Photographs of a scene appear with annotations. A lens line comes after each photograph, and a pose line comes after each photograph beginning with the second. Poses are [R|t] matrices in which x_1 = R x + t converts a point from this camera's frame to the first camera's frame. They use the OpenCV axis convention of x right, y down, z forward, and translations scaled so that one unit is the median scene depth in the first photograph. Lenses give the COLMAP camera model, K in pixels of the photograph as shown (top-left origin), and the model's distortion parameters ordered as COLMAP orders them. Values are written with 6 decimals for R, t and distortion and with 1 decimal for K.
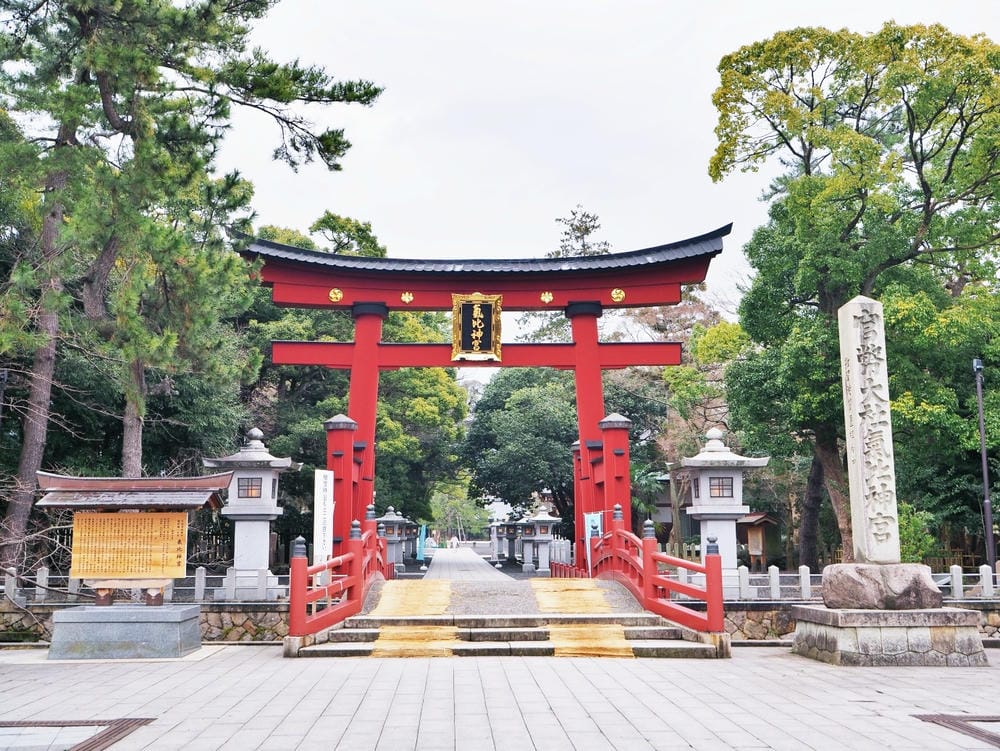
lens RADIAL K [[1021.7, 0, 500.0], [0, 1021.7, 375.5], [0, 0, 1]] dist [-0.006720, -0.016966]
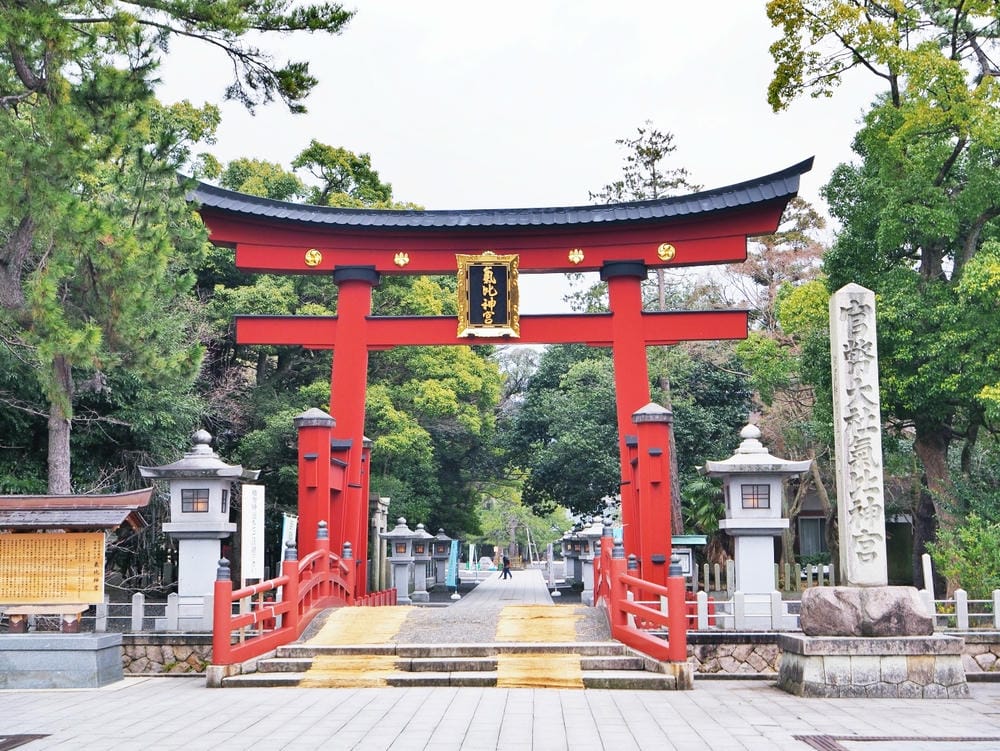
lens RADIAL K [[1401.3, 0, 500.0], [0, 1401.3, 375.5], [0, 0, 1]] dist [-0.012431, 0.014492]
pose [[0.998163, -0.011114, -0.059553, 0.077197], [0.012833, 0.999510, 0.028558, -0.023764], [0.059206, -0.029269, 0.997817, -0.143402]]
